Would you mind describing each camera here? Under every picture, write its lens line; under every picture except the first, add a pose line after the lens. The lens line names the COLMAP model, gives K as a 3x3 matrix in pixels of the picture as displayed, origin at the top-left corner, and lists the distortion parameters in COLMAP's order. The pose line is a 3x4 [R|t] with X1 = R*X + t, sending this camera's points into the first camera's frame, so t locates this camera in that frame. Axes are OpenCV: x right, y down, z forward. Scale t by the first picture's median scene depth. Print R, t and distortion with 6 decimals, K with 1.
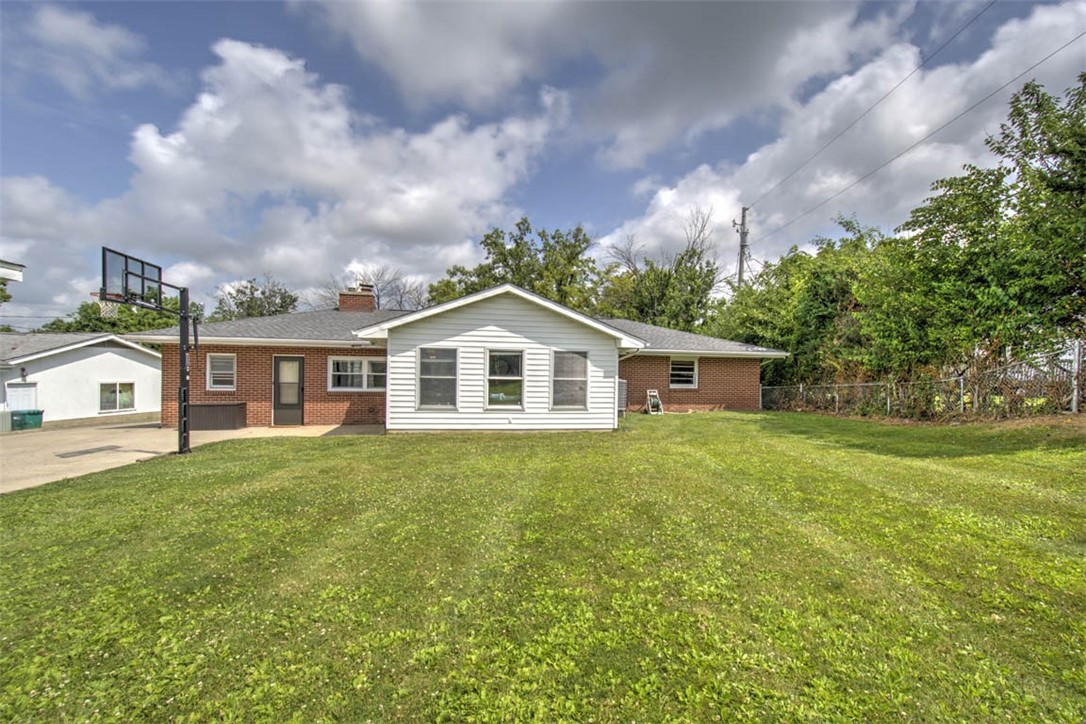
lens RADIAL K [[465.7, 0, 539.6], [0, 465.7, 364.7], [0, 0, 1]] dist [0.000981, -0.000842]
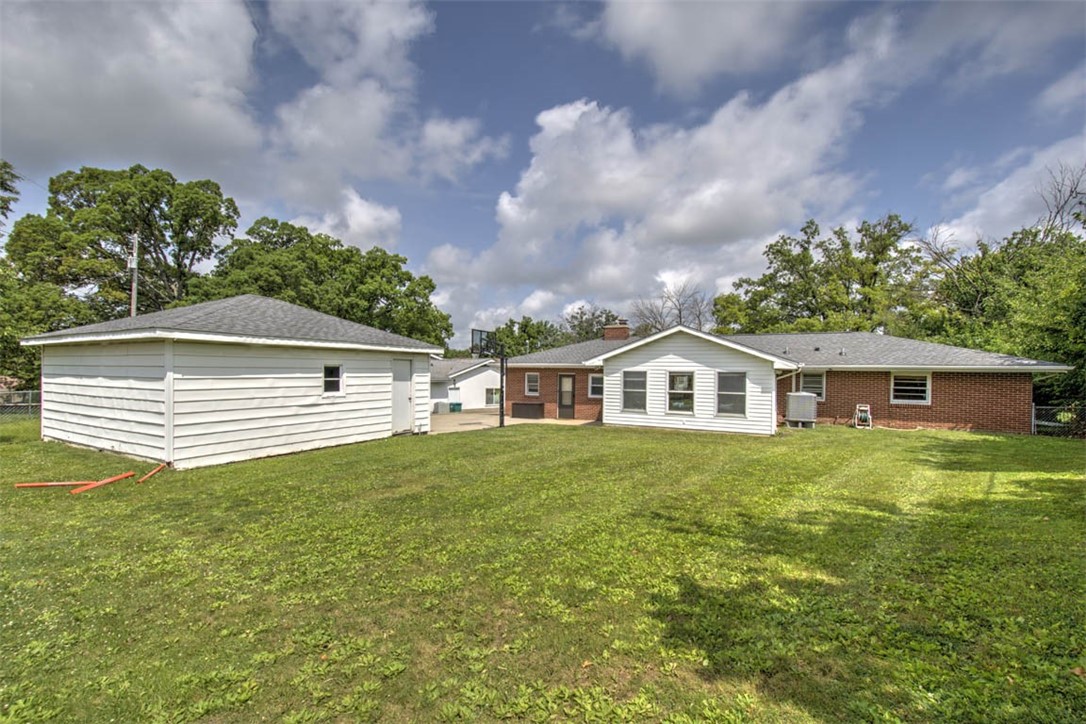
lens RADIAL K [[465.7, 0, 545.8], [0, 465.7, 365.7], [0, 0, 1]] dist [0.000981, -0.000842]
pose [[0.789443, -0.013591, -0.613674, 0.359828], [0.007696, 0.999895, -0.012244, -0.027335], [0.613776, 0.004943, 0.789465, -0.268148]]
